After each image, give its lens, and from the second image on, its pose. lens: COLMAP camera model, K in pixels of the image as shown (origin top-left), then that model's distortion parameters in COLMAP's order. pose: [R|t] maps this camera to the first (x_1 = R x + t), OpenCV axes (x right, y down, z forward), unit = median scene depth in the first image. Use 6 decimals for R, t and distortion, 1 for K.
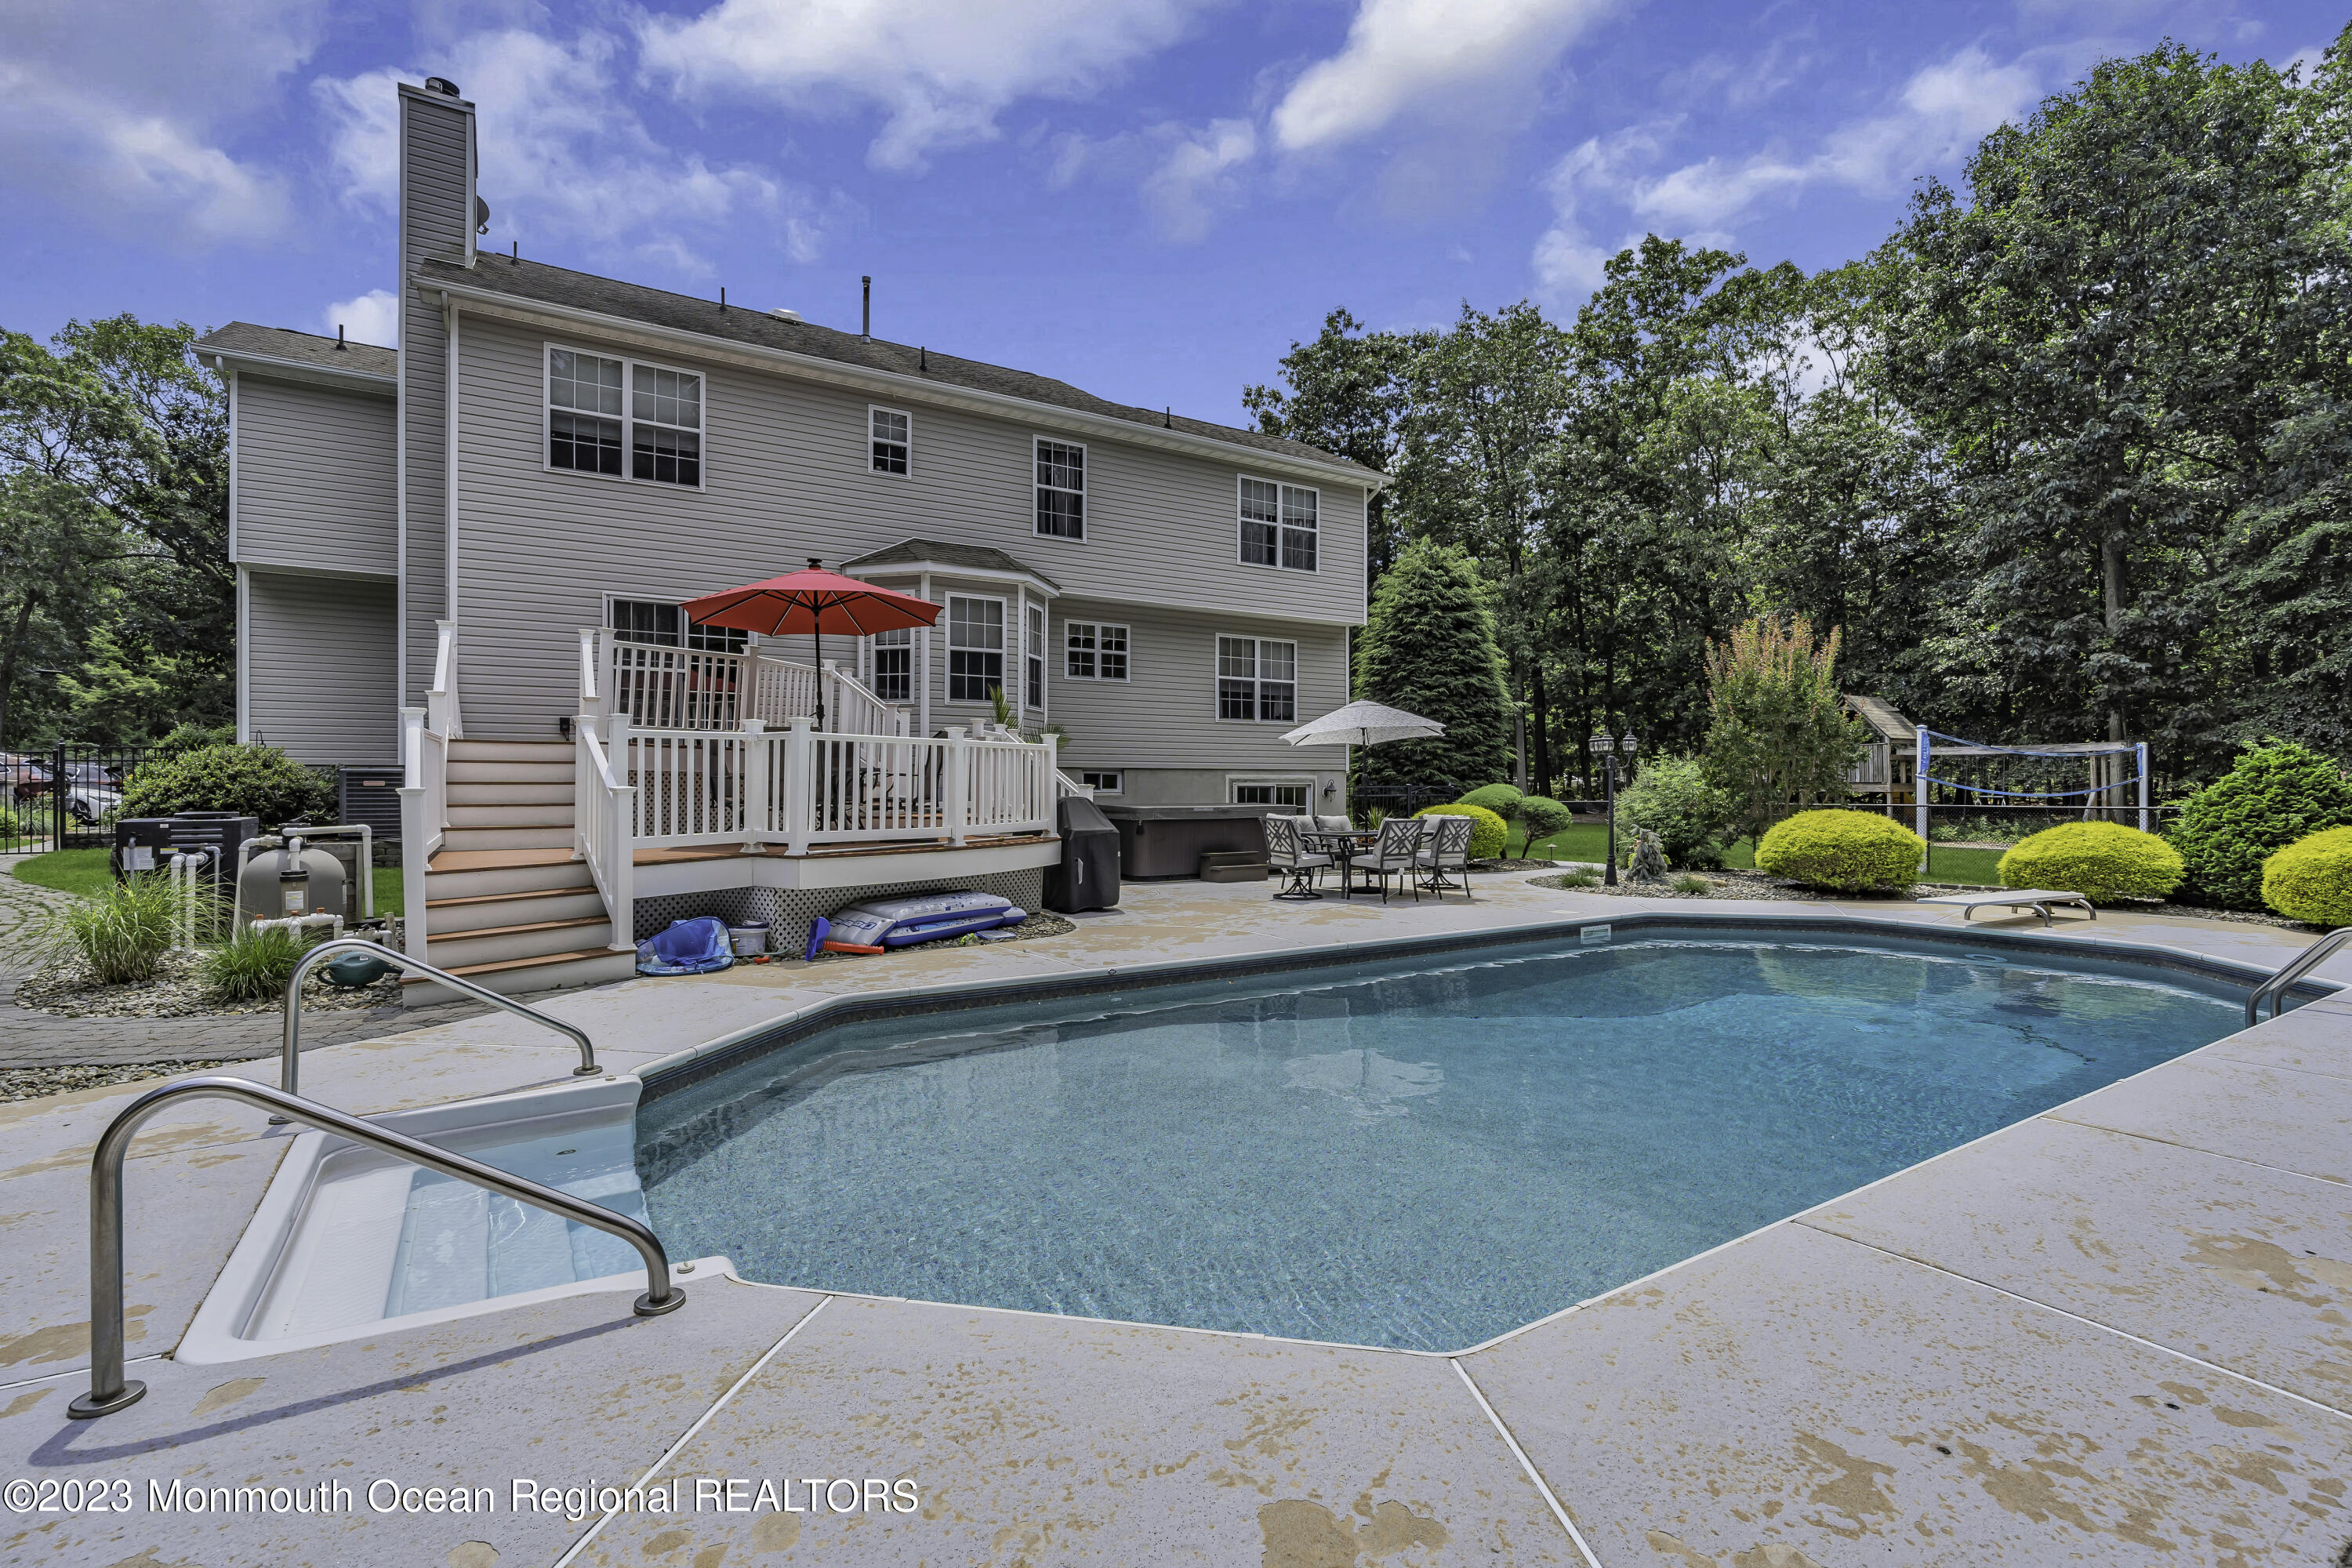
lens RADIAL K [[1091.5, 0, 1198.8], [0, 1091.5, 787.1], [0, 0, 1]] dist [-0.002116, 0.011168]
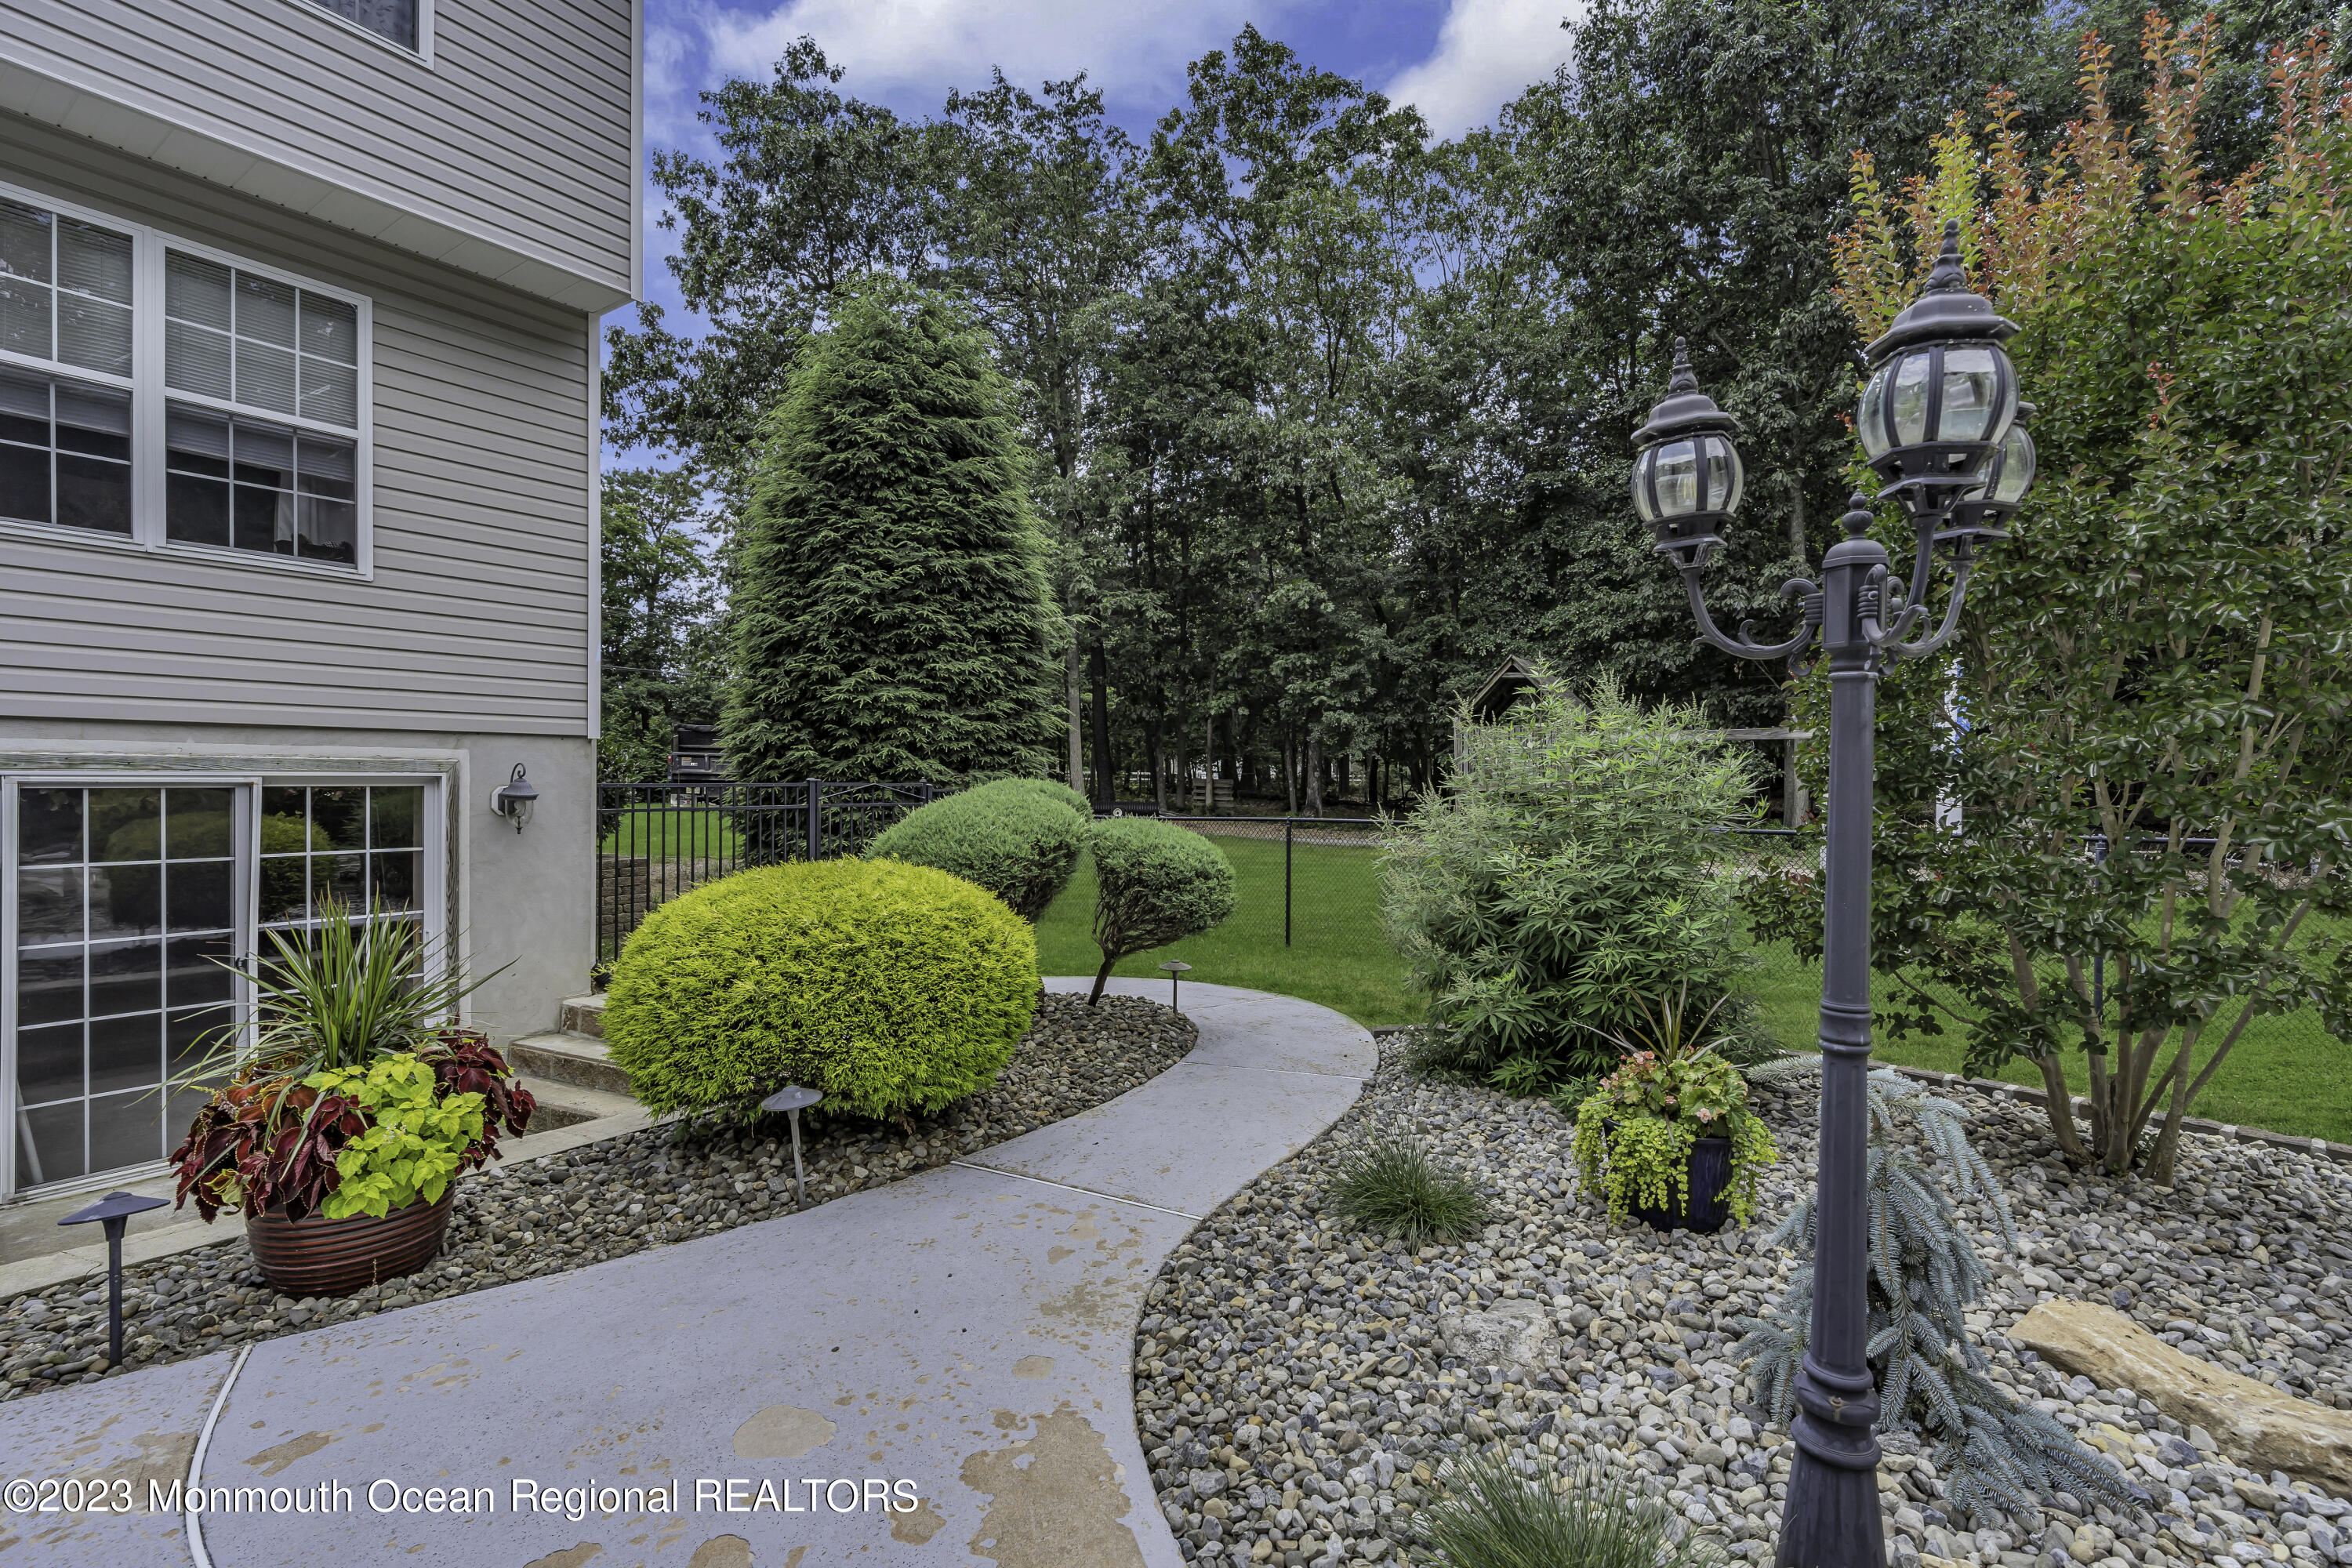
lens RADIAL K [[1091.5, 0, 1198.8], [0, 1091.5, 787.1], [0, 0, 1]] dist [-0.002116, 0.011168]
pose [[0.920346, 0.000617, 0.391106, 0.183531], [-0.001688, 0.999996, 0.002393, -0.000424], [-0.391102, -0.002863, 0.920343, 0.635565]]
